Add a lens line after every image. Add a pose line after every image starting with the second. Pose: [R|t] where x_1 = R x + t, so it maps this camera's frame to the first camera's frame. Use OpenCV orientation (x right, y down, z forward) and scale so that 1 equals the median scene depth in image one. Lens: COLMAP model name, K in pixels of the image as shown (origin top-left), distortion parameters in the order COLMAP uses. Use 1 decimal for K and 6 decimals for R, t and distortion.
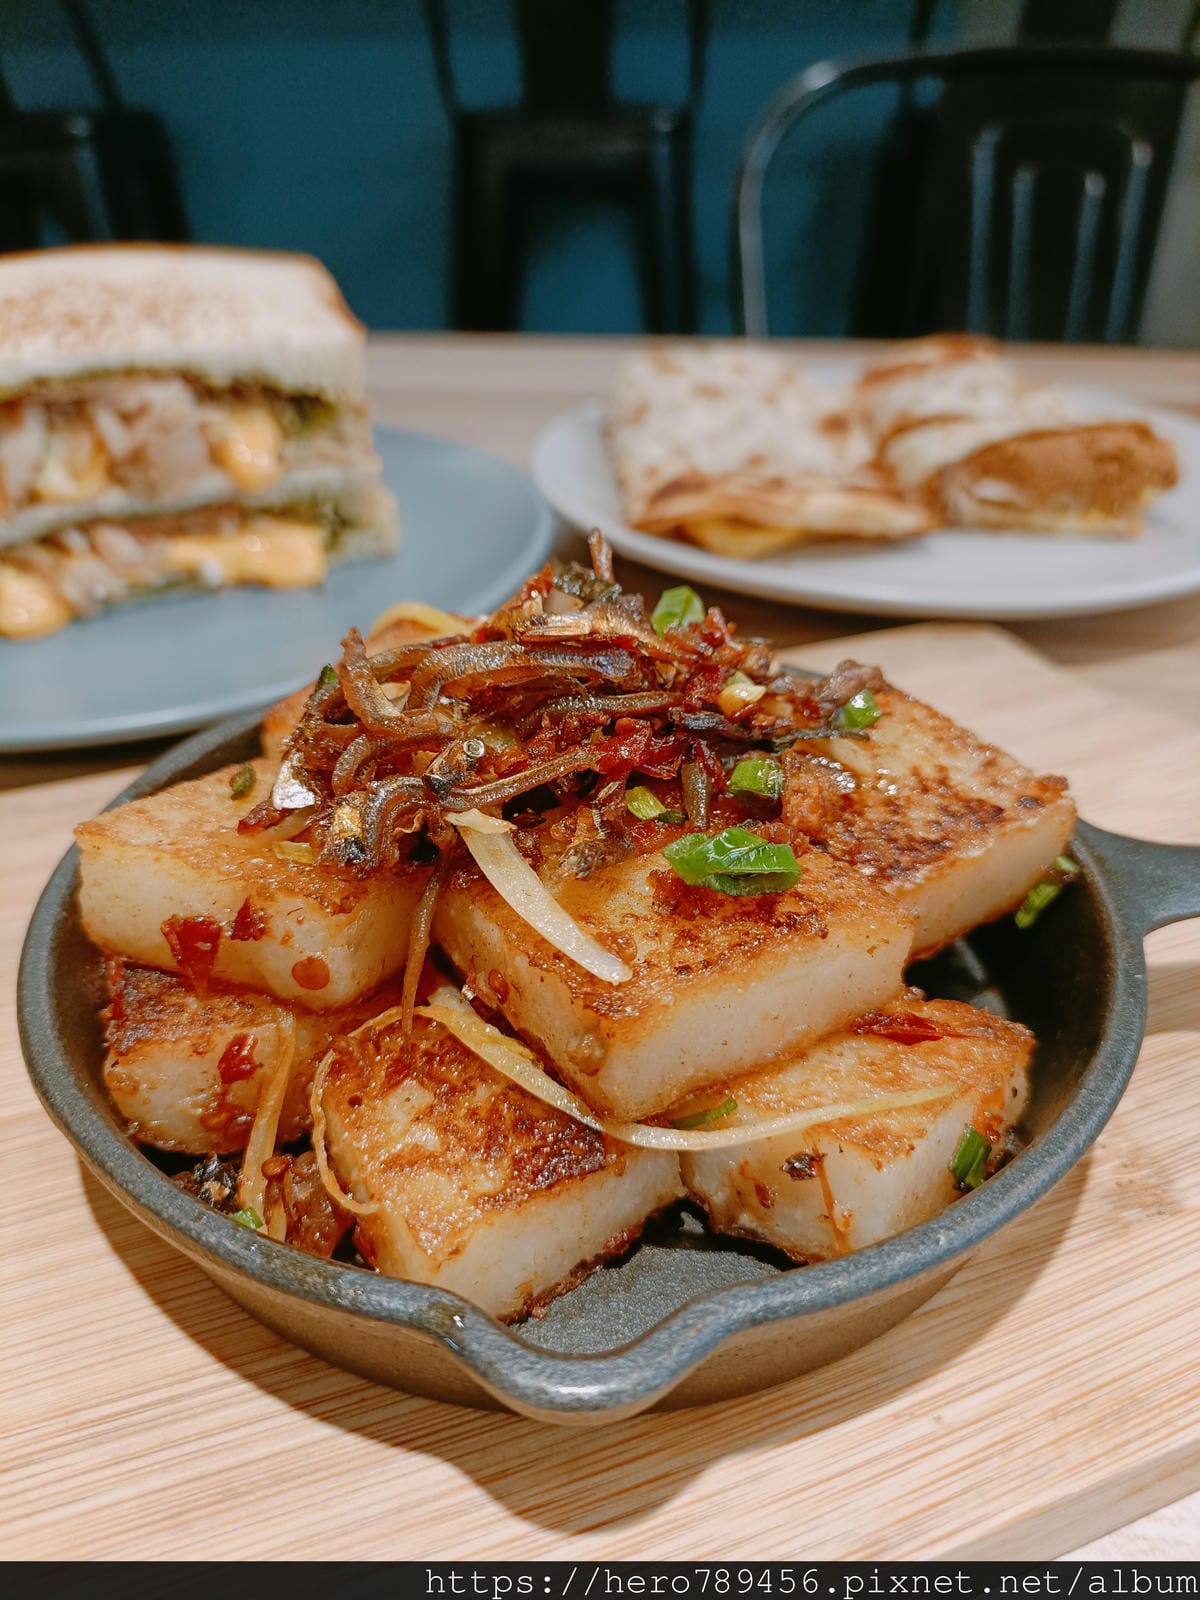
lens RADIAL K [[1265.4, 0, 600.0], [0, 1265.4, 800.0], [0, 0, 1]] dist [-0.023707, -0.007416]
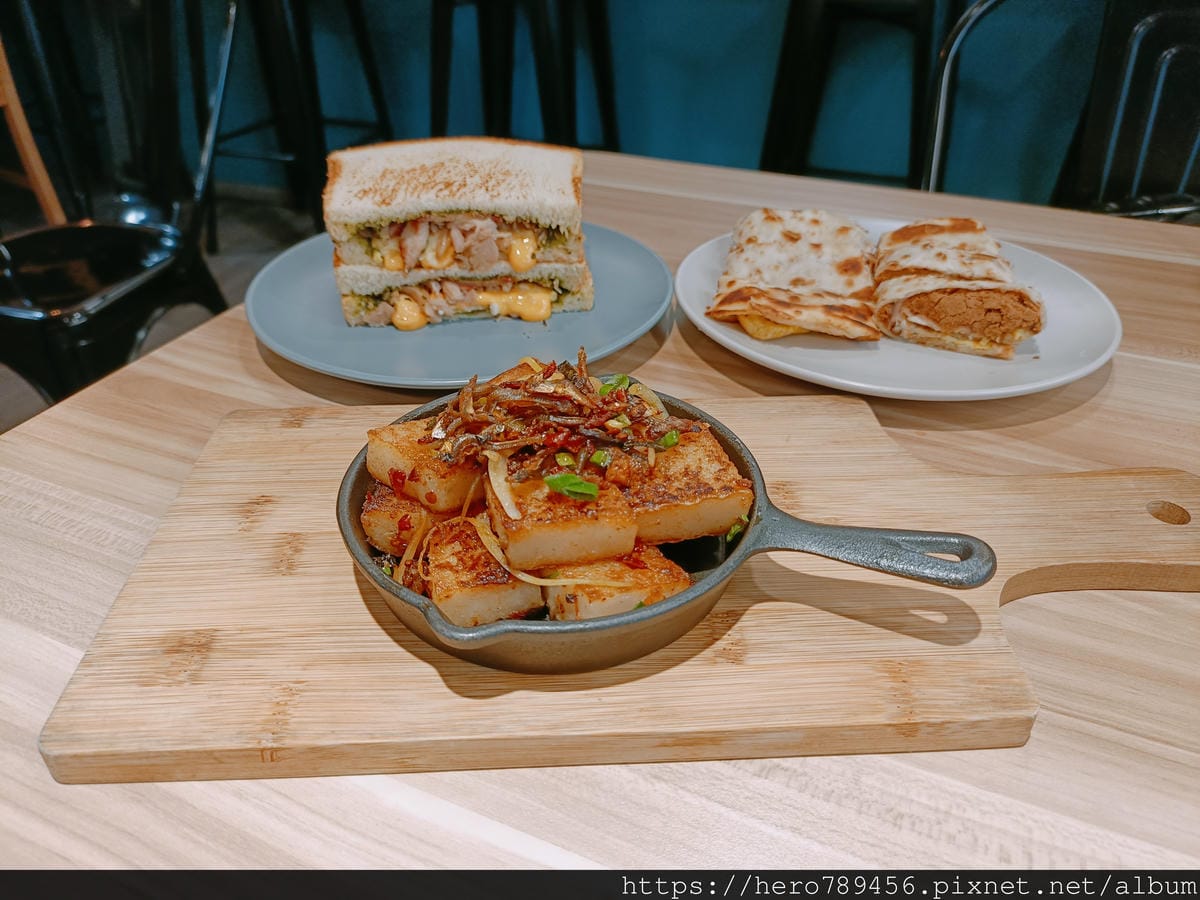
lens RADIAL K [[949.1, 0, 600.0], [0, 949.1, 450.0], [0, 0, 1]] dist [-0.023707, -0.007416]
pose [[0.943543, 0.180305, -0.277879, 0.654981], [-0.172885, 0.983611, 0.051193, -0.131880], [0.282555, -0.000262, 0.959251, -0.868982]]
